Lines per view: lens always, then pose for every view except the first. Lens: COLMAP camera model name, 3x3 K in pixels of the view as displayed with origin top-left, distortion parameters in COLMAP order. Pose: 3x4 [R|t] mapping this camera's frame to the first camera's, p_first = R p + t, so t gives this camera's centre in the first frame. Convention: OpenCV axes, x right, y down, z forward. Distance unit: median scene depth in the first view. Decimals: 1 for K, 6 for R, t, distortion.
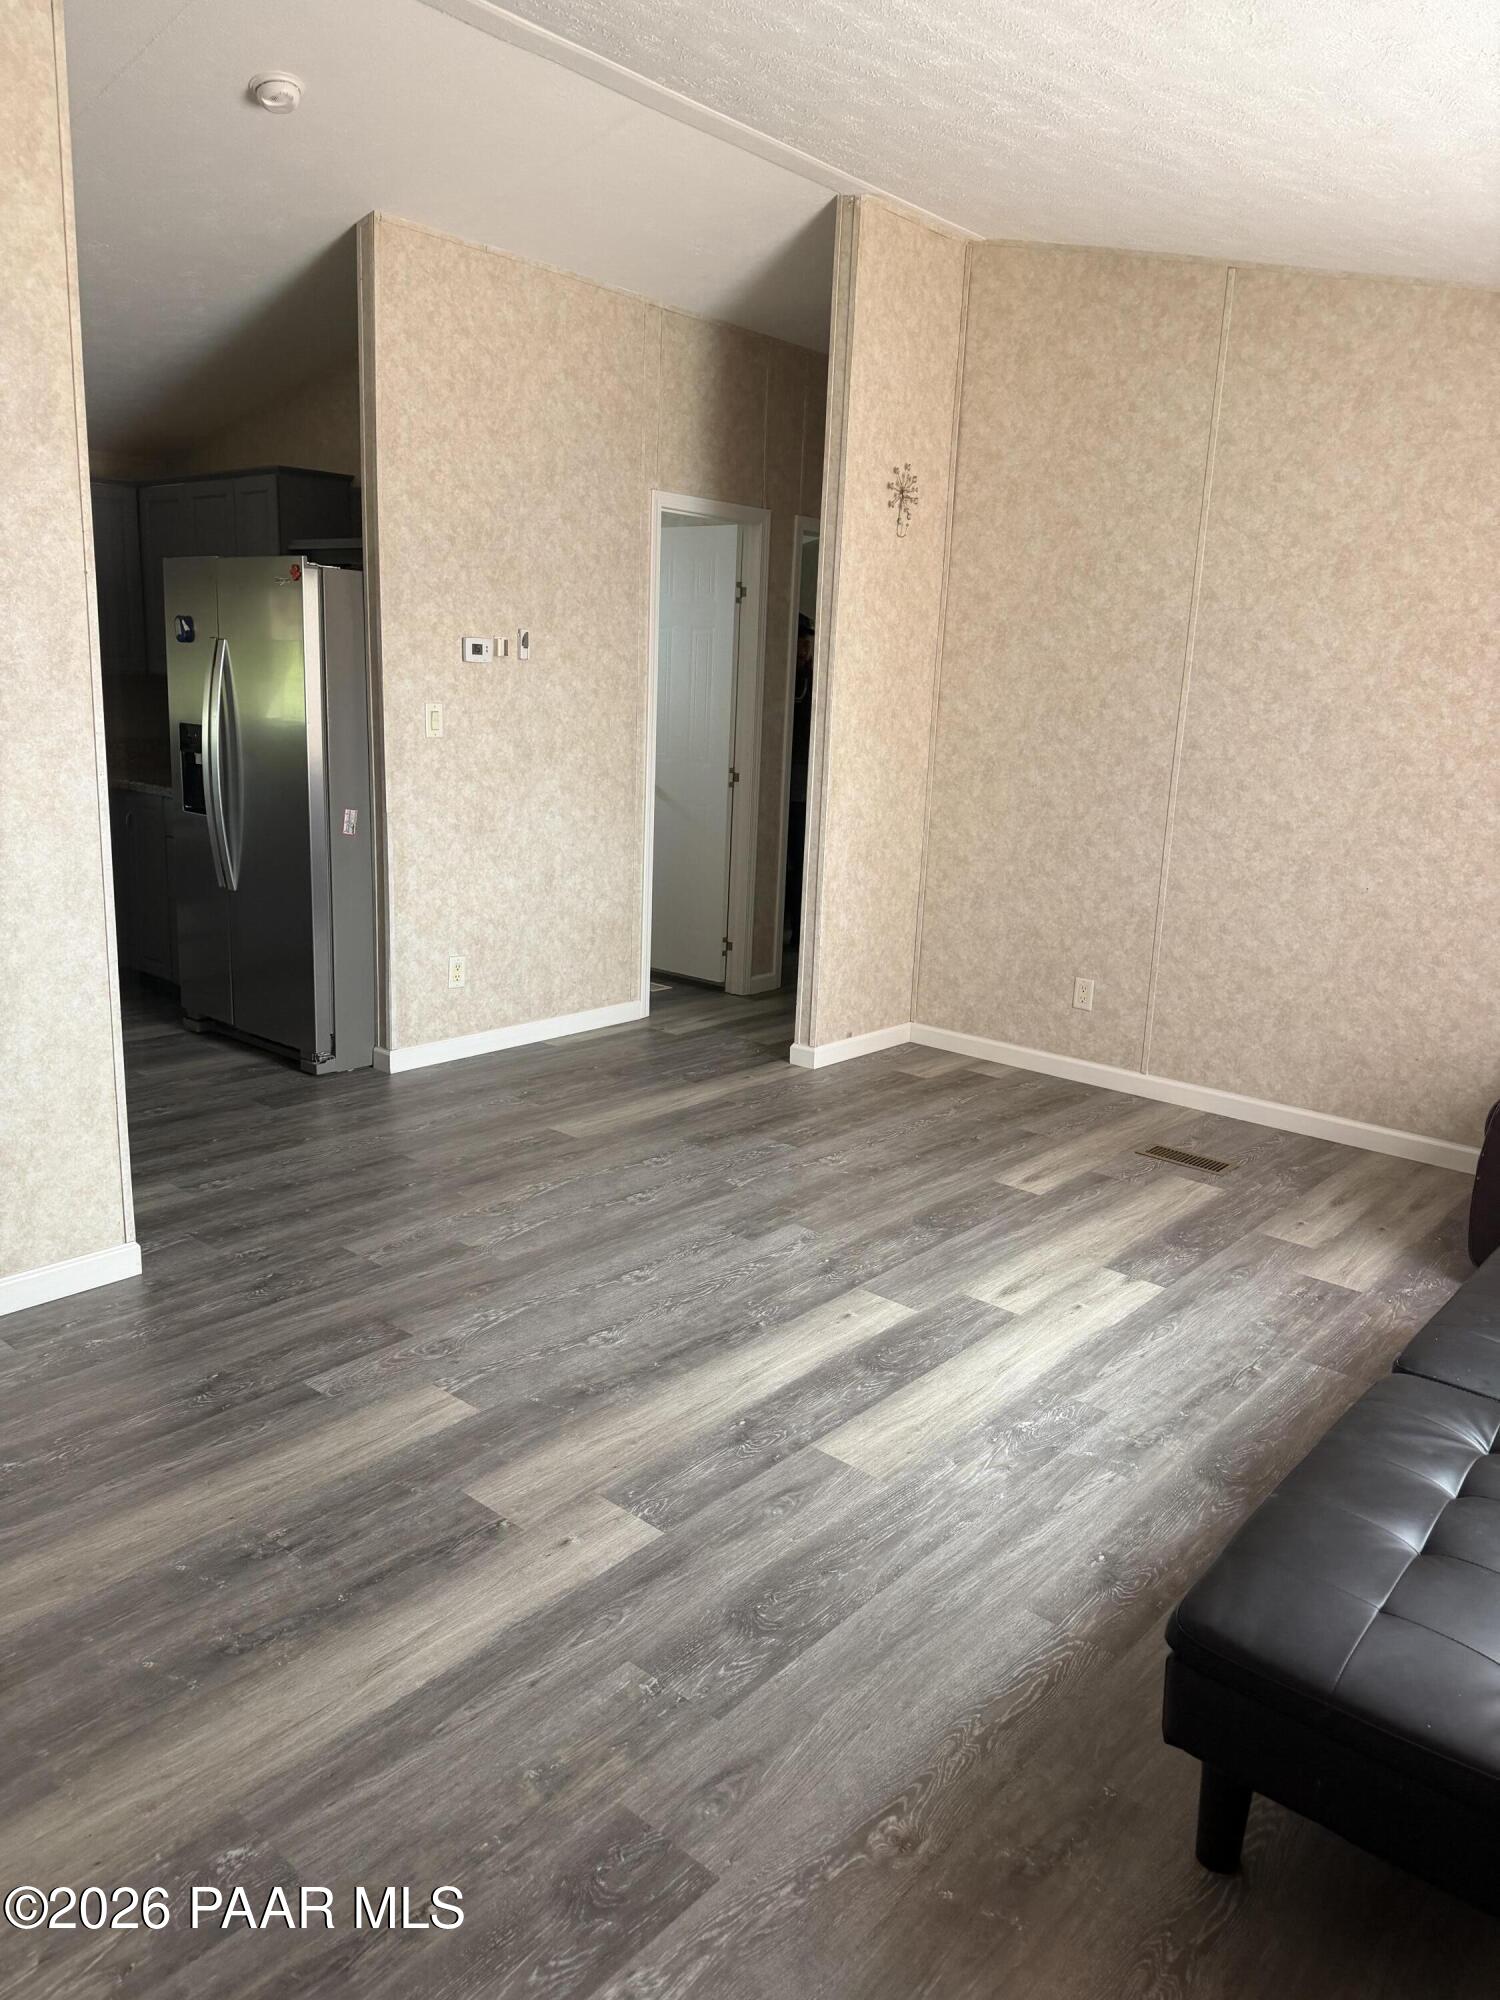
lens RADIAL K [[1407.2, 0, 755.2], [0, 1407.2, 980.1], [0, 0, 1]] dist [0.152560, -0.235175]
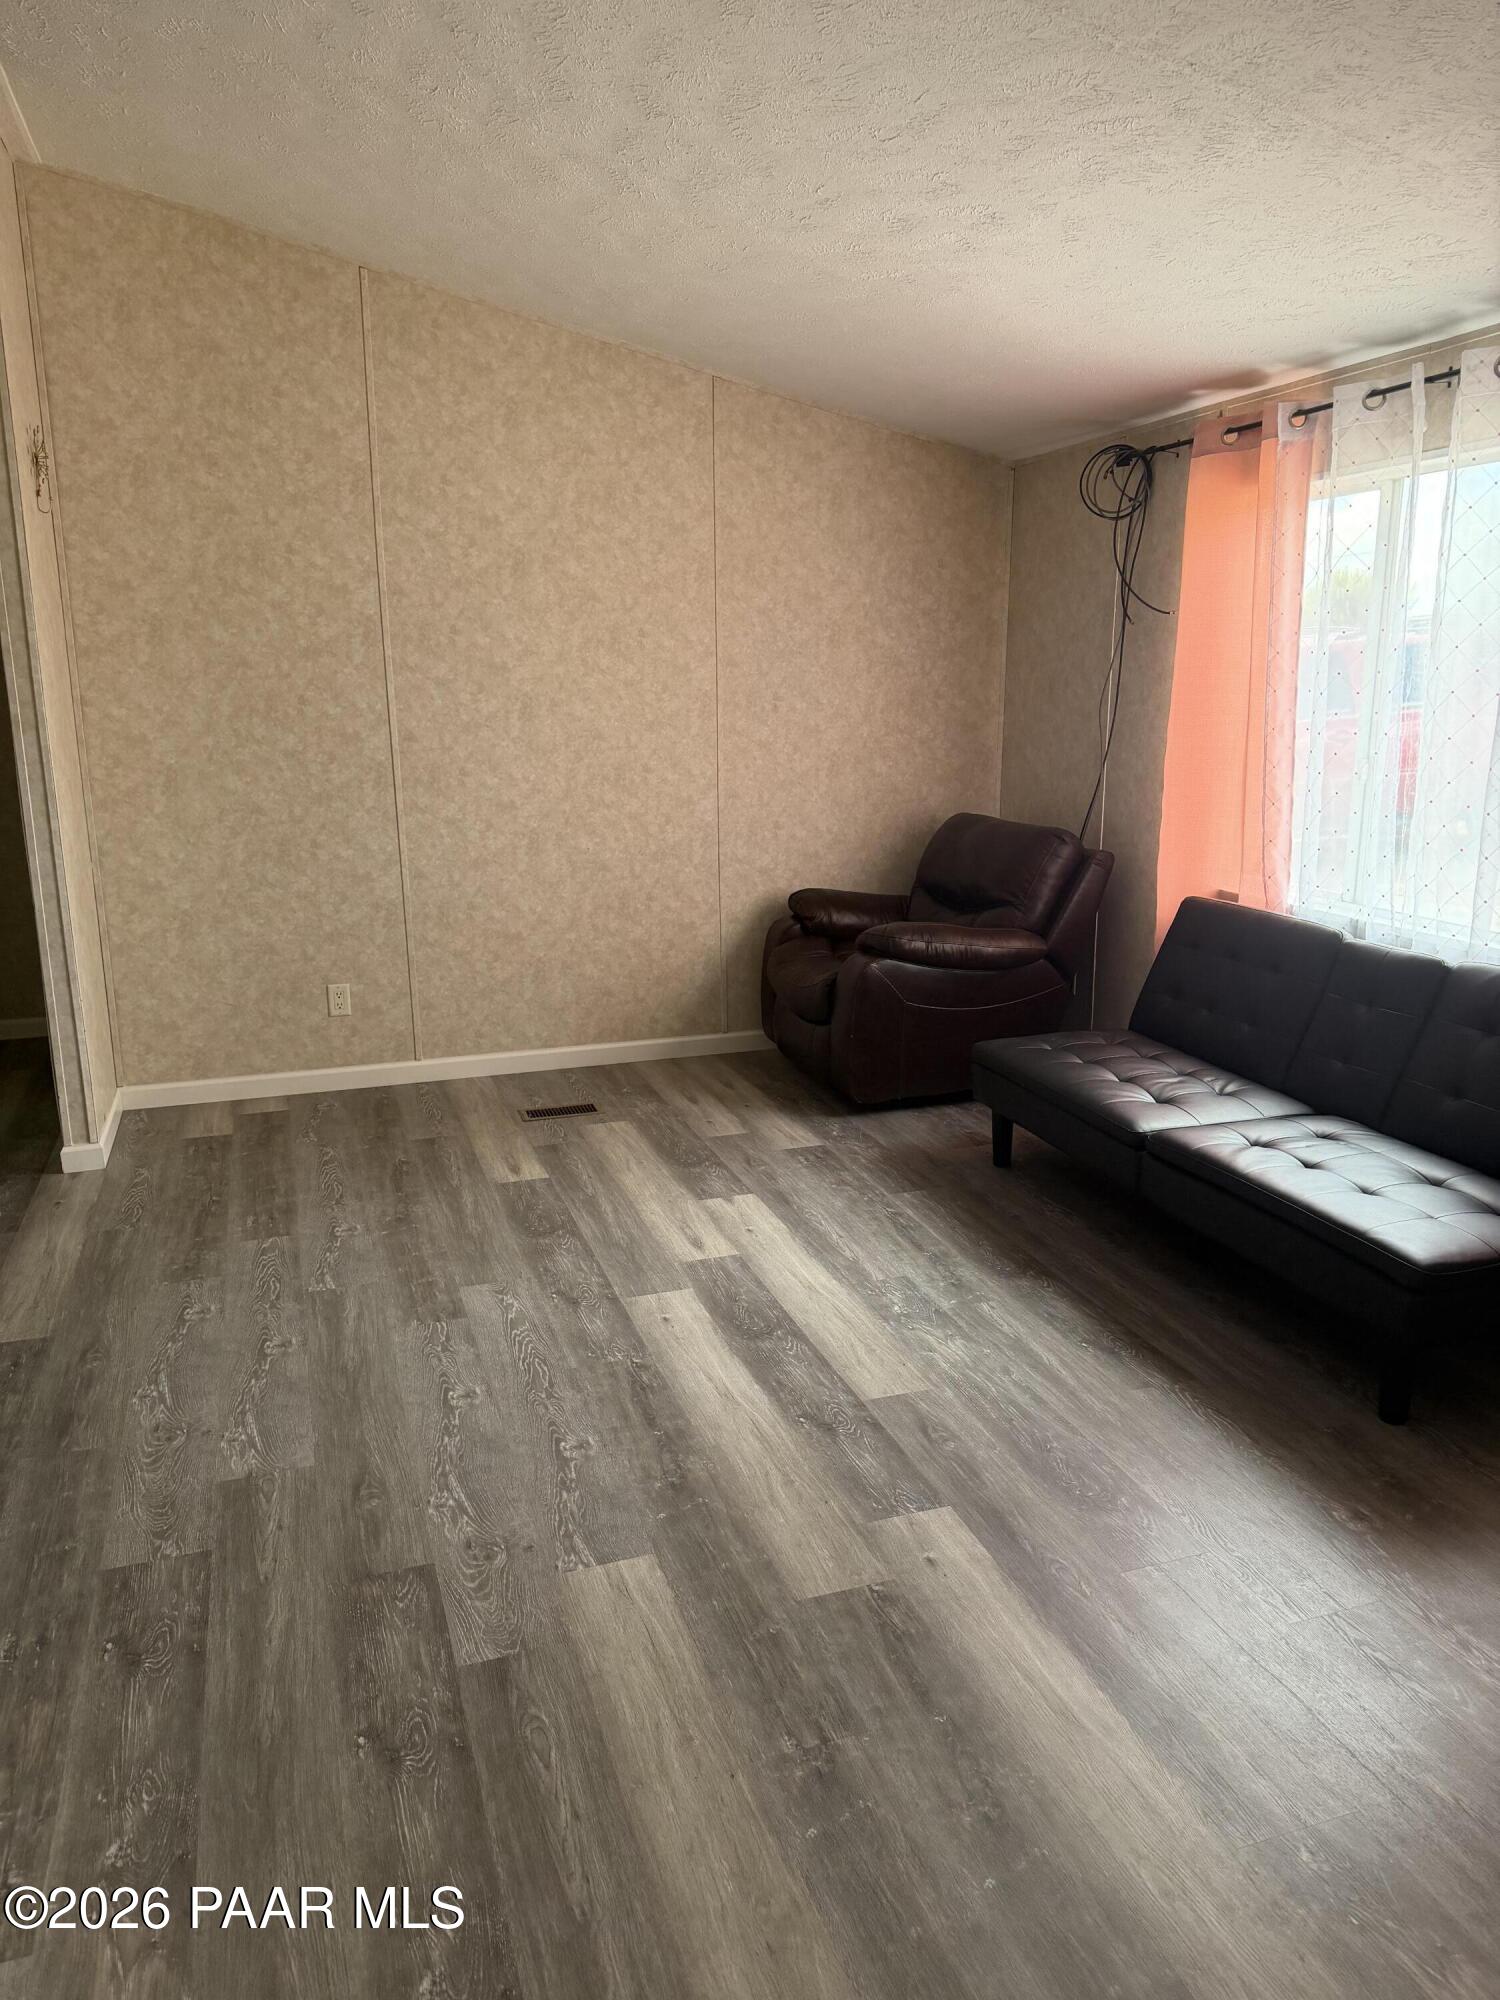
lens RADIAL K [[1395.9, 0, 750.0], [0, 1395.9, 1000.0], [0, 0, 1]] dist [0.082915, -0.101578]
pose [[0.506513, -0.233442, 0.830030, -0.495350], [0.207921, 0.967313, 0.145171, -0.083457], [-0.836788, 0.099050, 0.538494, 0.287942]]
